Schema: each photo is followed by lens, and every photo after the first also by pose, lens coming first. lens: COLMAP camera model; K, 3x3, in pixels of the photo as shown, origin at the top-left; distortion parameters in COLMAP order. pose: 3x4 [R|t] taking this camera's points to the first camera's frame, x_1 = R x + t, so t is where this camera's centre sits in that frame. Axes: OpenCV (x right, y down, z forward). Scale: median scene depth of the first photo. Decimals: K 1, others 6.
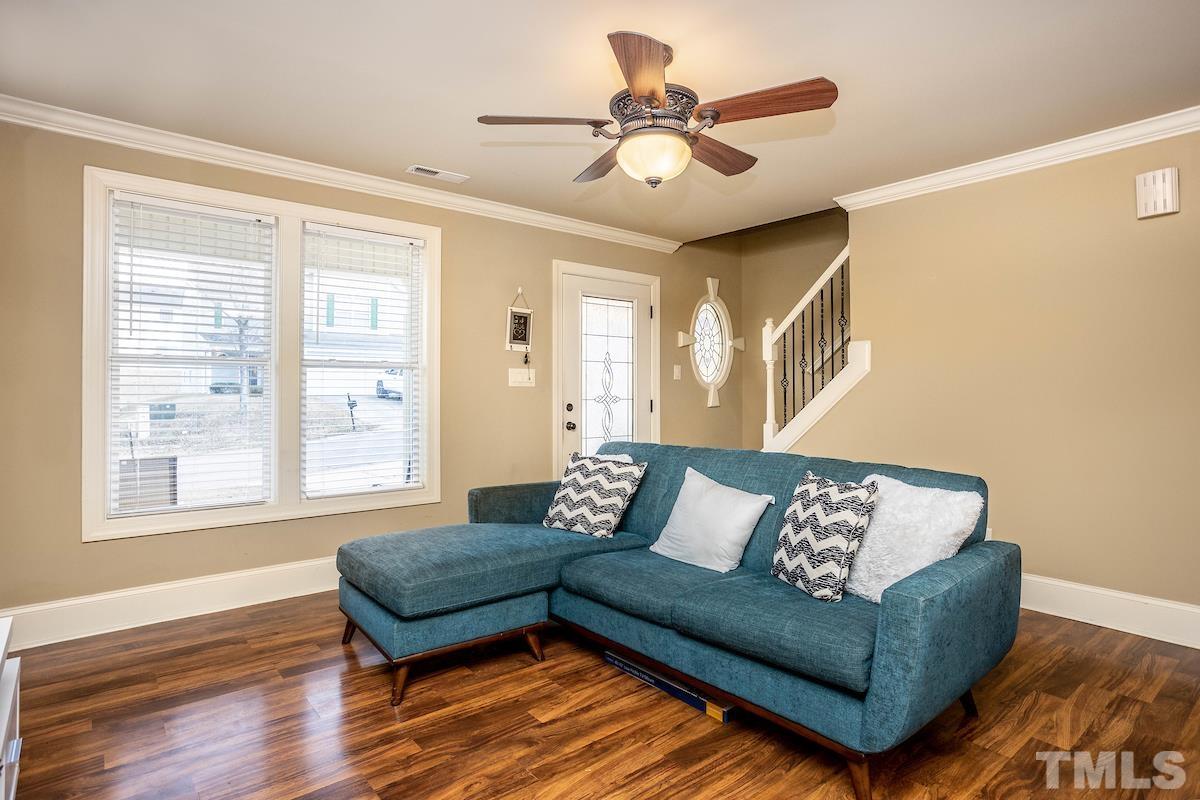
lens RADIAL K [[628.5, 0, 605.8], [0, 628.5, 382.5], [0, 0, 1]] dist [-0.002517, -0.000365]
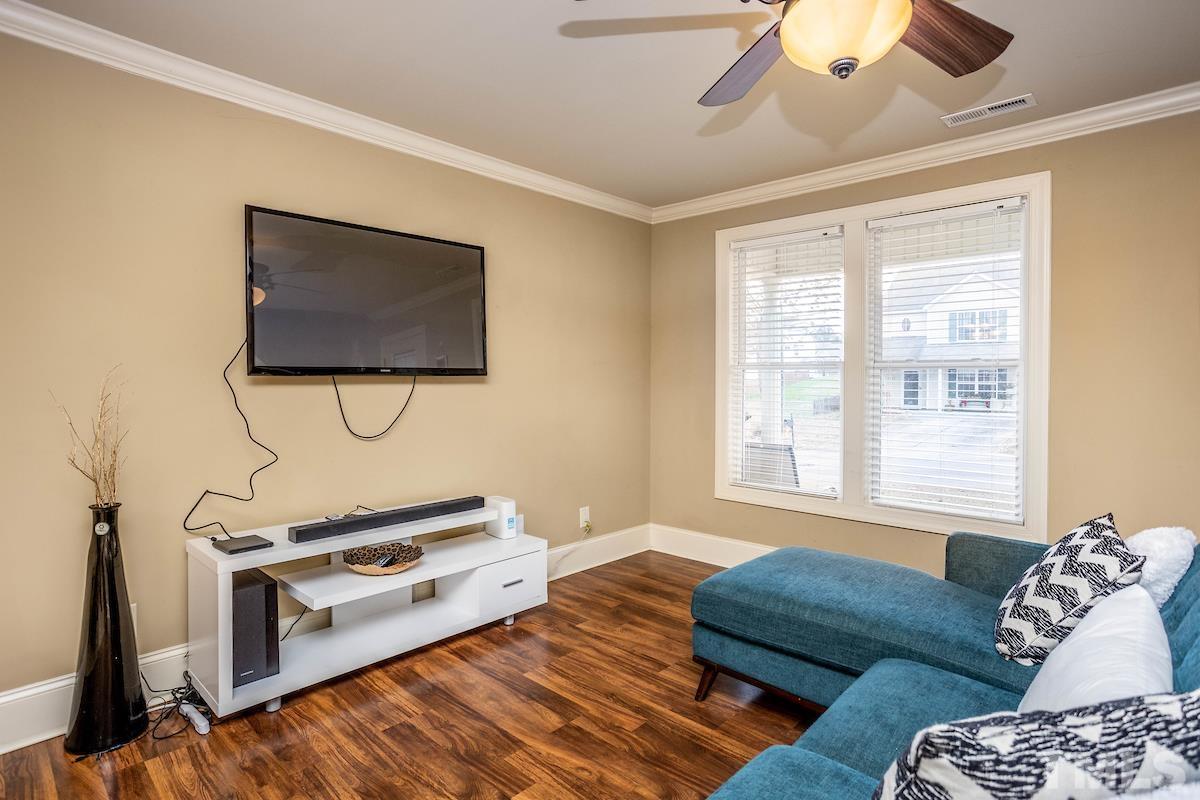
lens RADIAL K [[628.5, 0, 605.8], [0, 628.5, 382.5], [0, 0, 1]] dist [-0.002517, -0.000365]
pose [[0.129024, 0.006498, -0.991620, 0.651673], [0.003585, 0.999969, 0.007019, -0.019960], [0.991635, -0.004461, 0.128997, 0.692059]]
